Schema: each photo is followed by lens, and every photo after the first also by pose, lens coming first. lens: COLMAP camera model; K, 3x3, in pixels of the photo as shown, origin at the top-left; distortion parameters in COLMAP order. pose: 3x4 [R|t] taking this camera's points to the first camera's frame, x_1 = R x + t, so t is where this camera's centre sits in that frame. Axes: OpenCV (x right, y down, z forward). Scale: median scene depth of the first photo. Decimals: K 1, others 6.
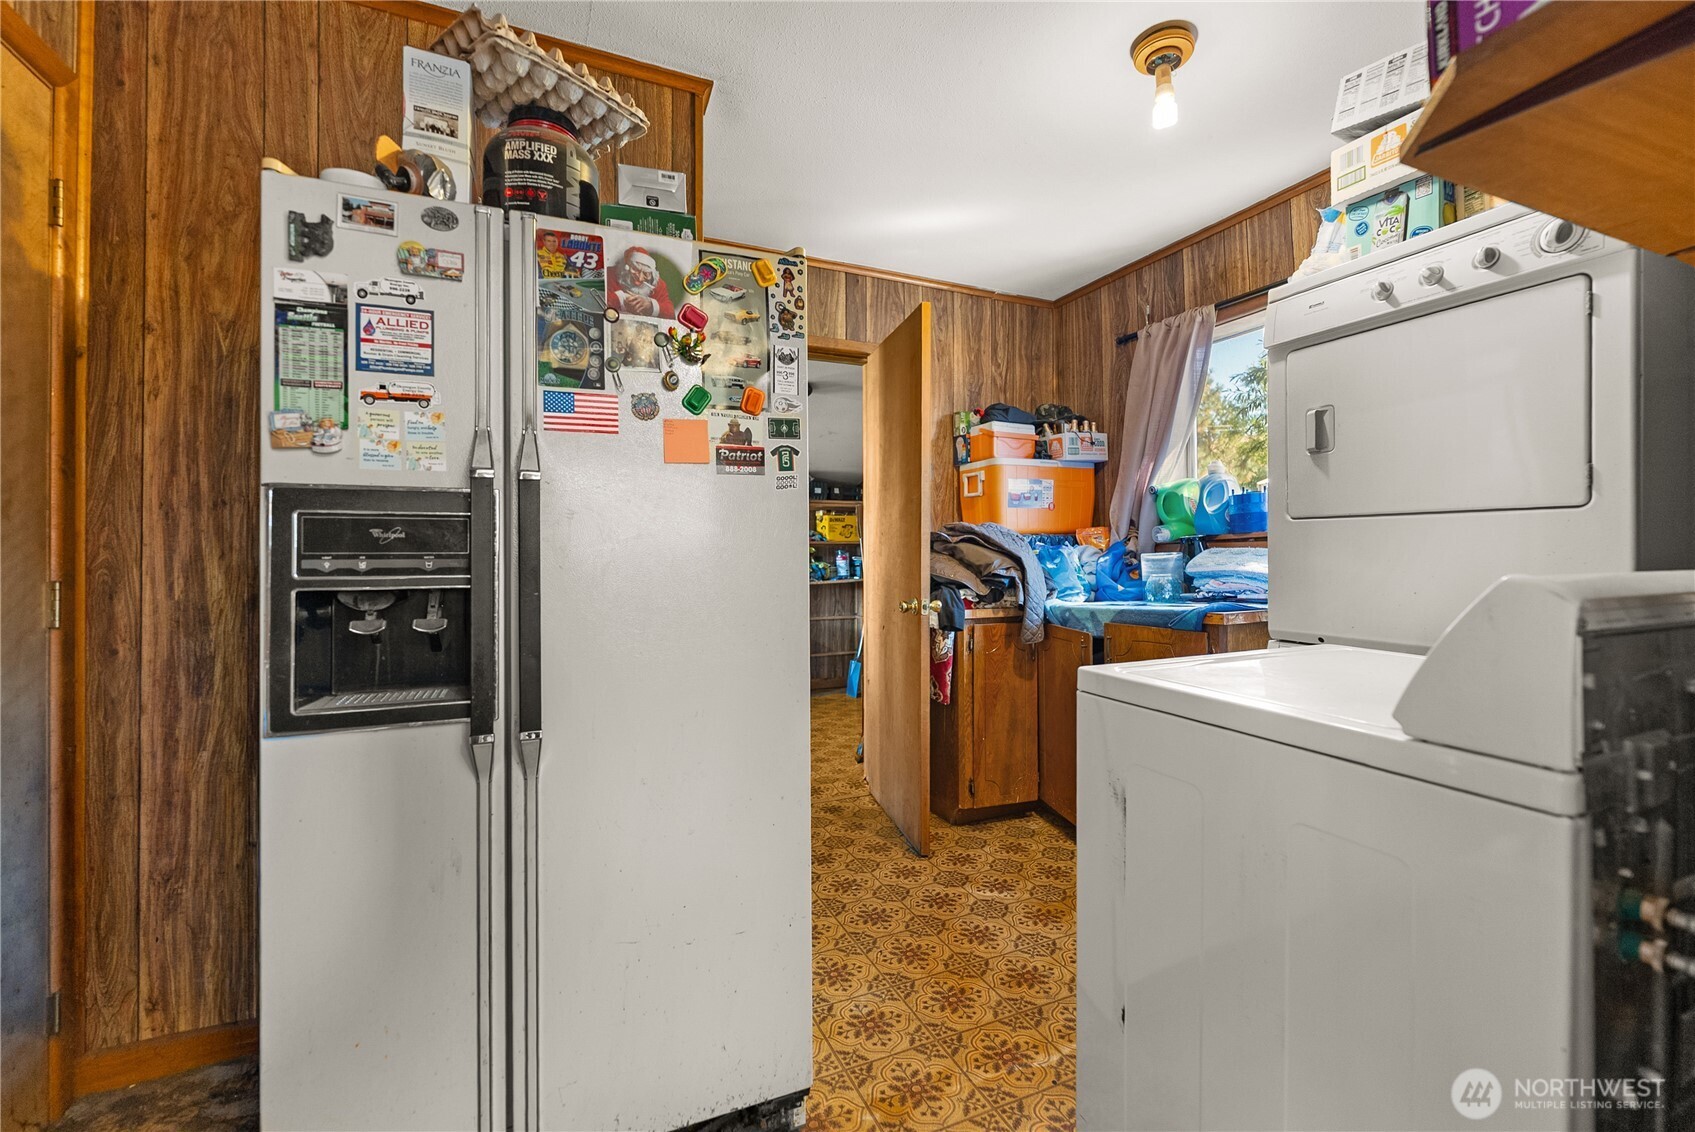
lens RADIAL K [[726.6, 0, 856.5], [0, 726.6, 541.6], [0, 0, 1]] dist [0.000662, -0.001466]
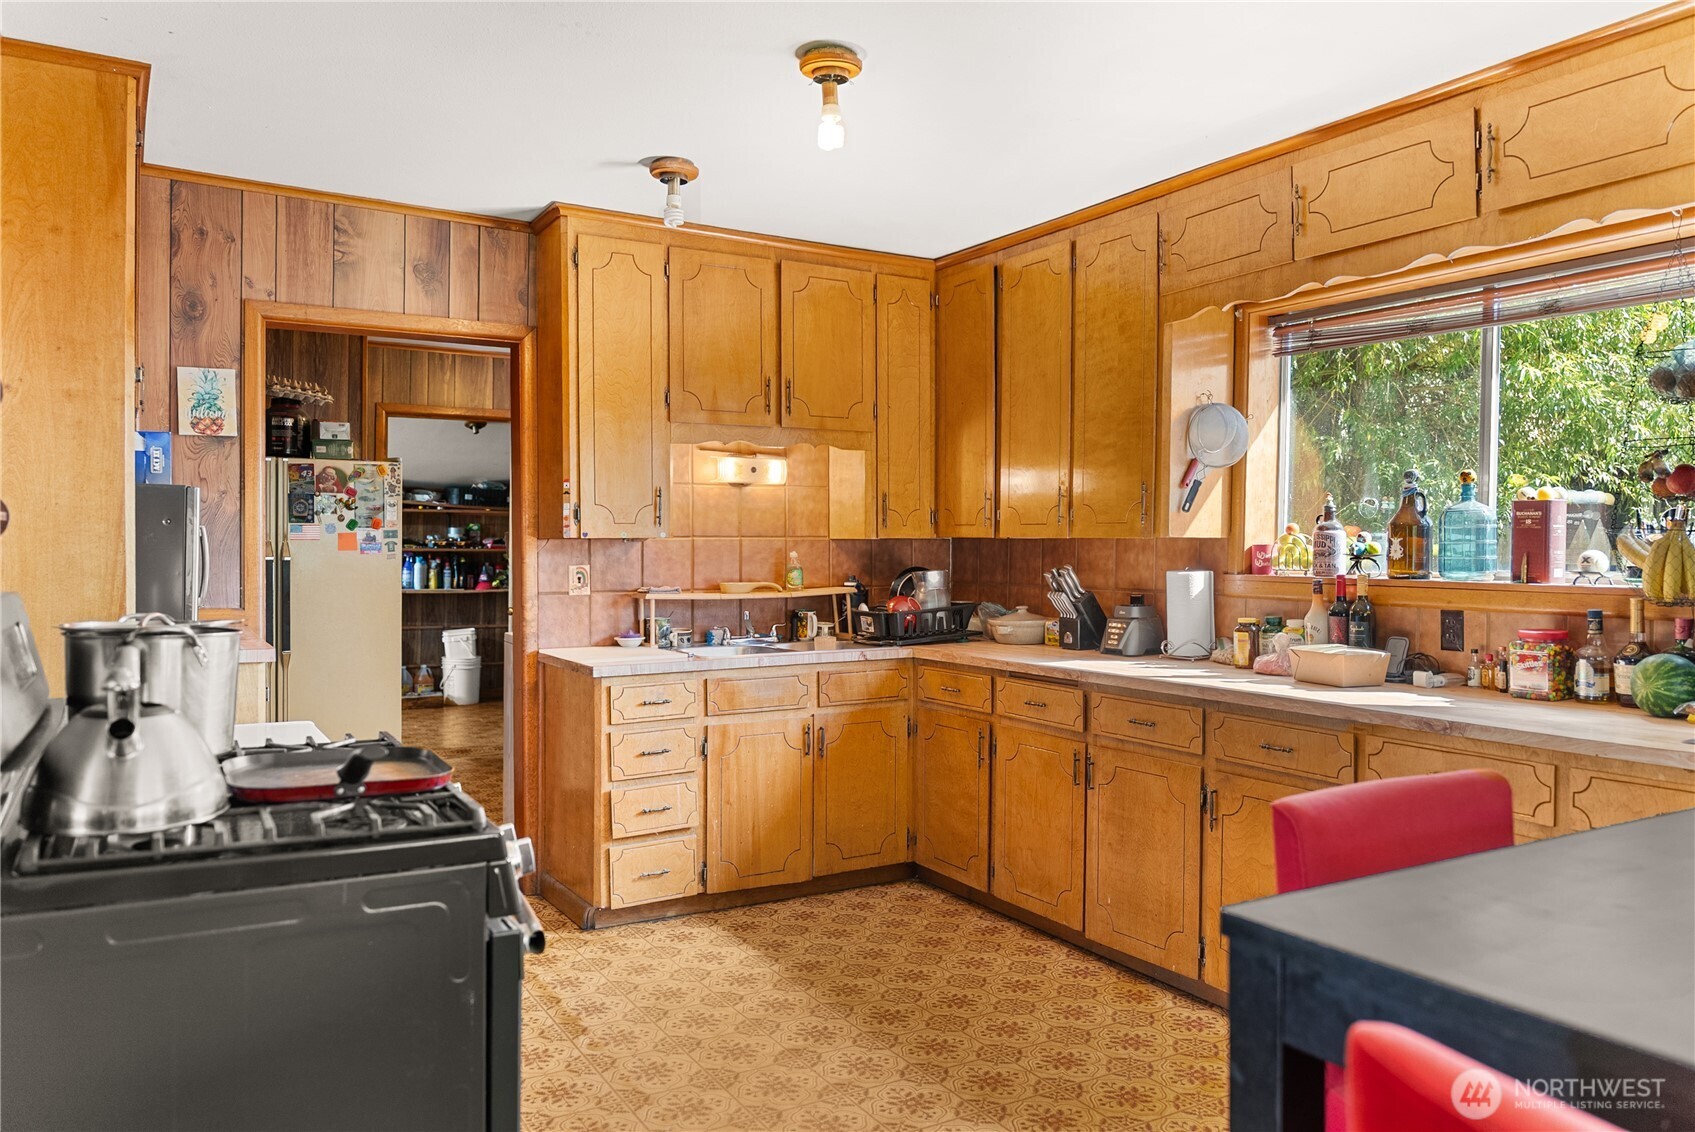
lens RADIAL K [[1237.1, 0, 855.7], [0, 1237.1, 565.1], [0, 0, 1]] dist [-0.013987, -0.003789]
pose [[0.991539, 0.007856, 0.129574, 0.979495], [-0.010801, 0.999699, 0.022037, -0.174483], [-0.129362, -0.023250, 0.991325, -3.547668]]
